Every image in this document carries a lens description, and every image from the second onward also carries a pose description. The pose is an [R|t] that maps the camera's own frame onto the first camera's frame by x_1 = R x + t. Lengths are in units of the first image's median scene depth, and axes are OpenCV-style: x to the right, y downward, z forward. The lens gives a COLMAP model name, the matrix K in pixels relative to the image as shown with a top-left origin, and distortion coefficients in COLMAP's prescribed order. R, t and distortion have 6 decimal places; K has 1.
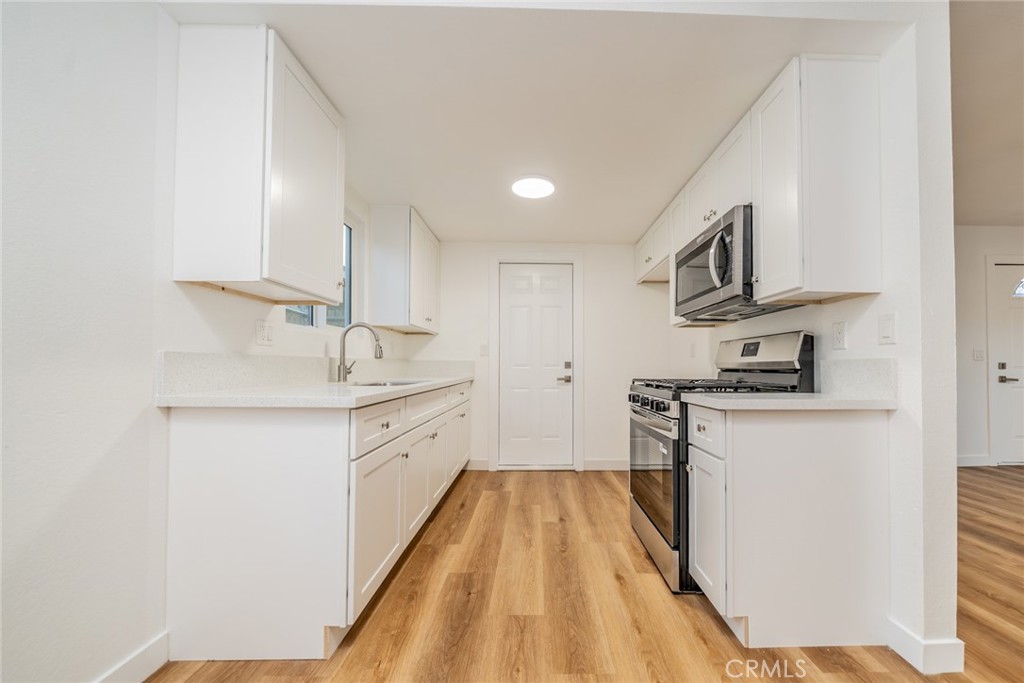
lens RADIAL K [[379.0, 0, 538.1], [0, 379.0, 359.4], [0, 0, 1]] dist [-0.003711, -0.000254]
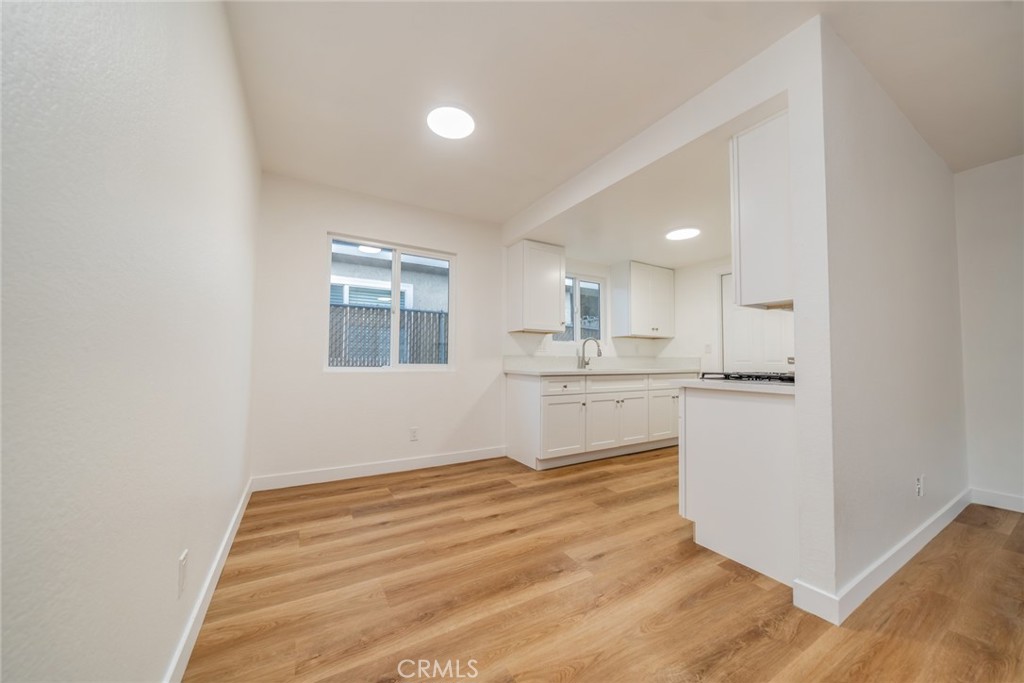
lens RADIAL K [[348.3, 0, 506.2], [0, 348.3, 342.9], [0, 0, 1]] dist [-0.002273, -0.000166]
pose [[0.486210, -0.041640, -0.872849, 1.085348], [0.007824, 0.999031, -0.043301, 0.001737], [0.873807, 0.014224, 0.486065, -0.280825]]
